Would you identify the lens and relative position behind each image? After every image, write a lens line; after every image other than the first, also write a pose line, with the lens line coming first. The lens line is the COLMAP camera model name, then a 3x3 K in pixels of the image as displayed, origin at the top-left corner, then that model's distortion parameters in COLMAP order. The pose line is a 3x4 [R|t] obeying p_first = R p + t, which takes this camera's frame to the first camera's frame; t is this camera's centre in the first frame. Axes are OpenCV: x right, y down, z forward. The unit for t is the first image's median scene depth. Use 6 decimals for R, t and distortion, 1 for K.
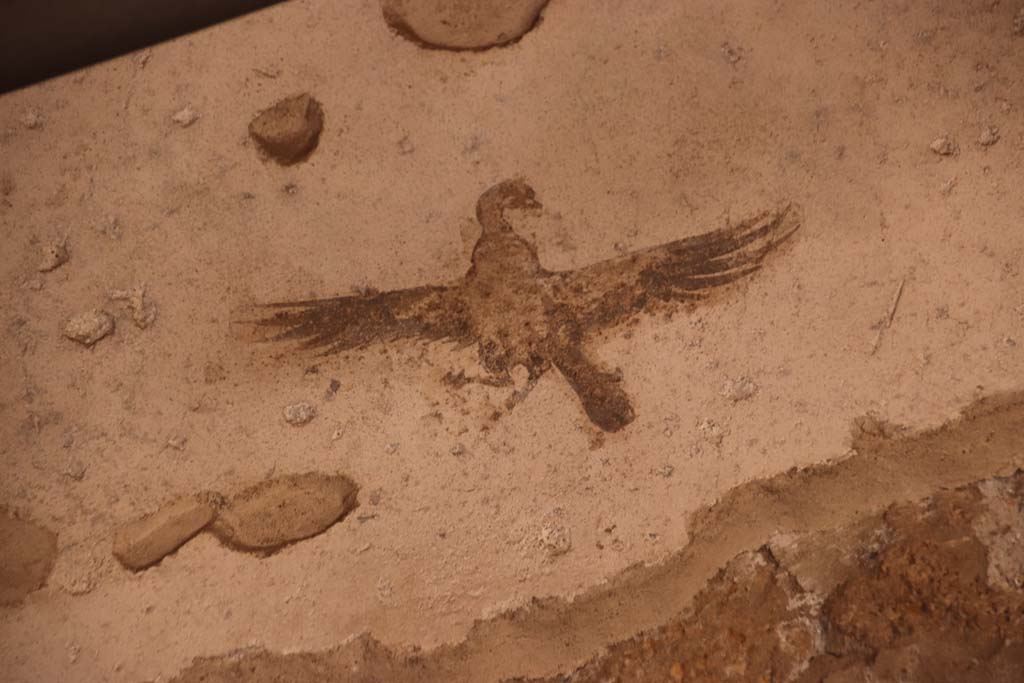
lens RADIAL K [[7349.0, 0, 509.6], [0, 7349.0, 340.0], [0, 0, 1]] dist [3.553602, 0.000000]
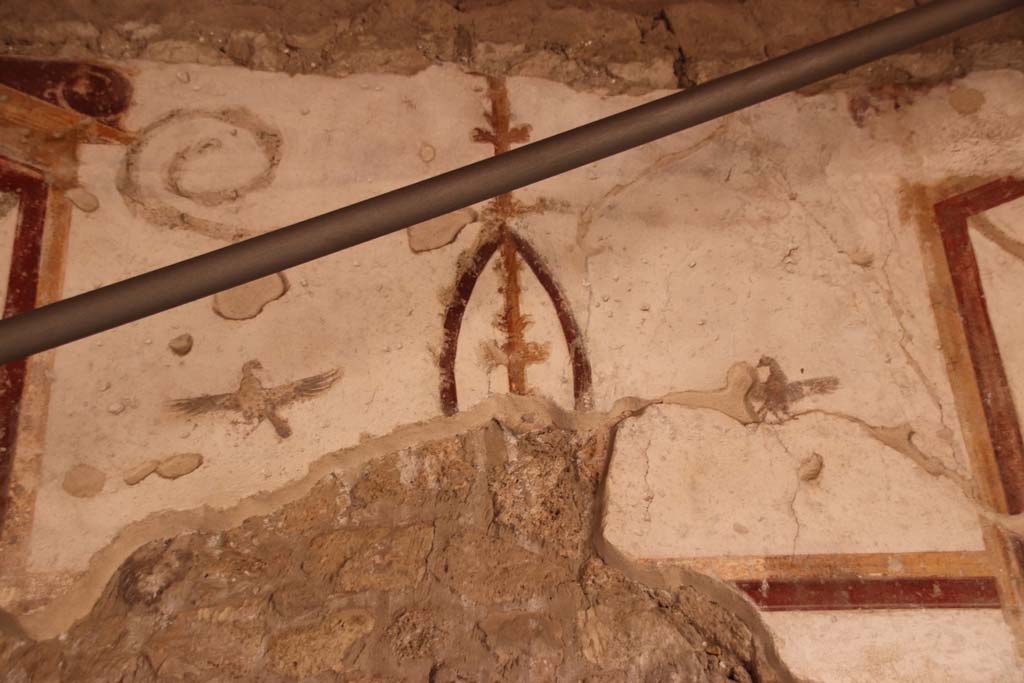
lens RADIAL K [[1759.5, 0, 511.9], [0, 1759.5, 342.1], [0, 0, 1]] dist [-0.036914, 0.000000]
pose [[0.993226, -0.006502, 0.116014, 0.023607], [0.009414, 0.999654, -0.024571, -0.009661], [-0.115815, 0.025496, 0.992944, 0.227919]]
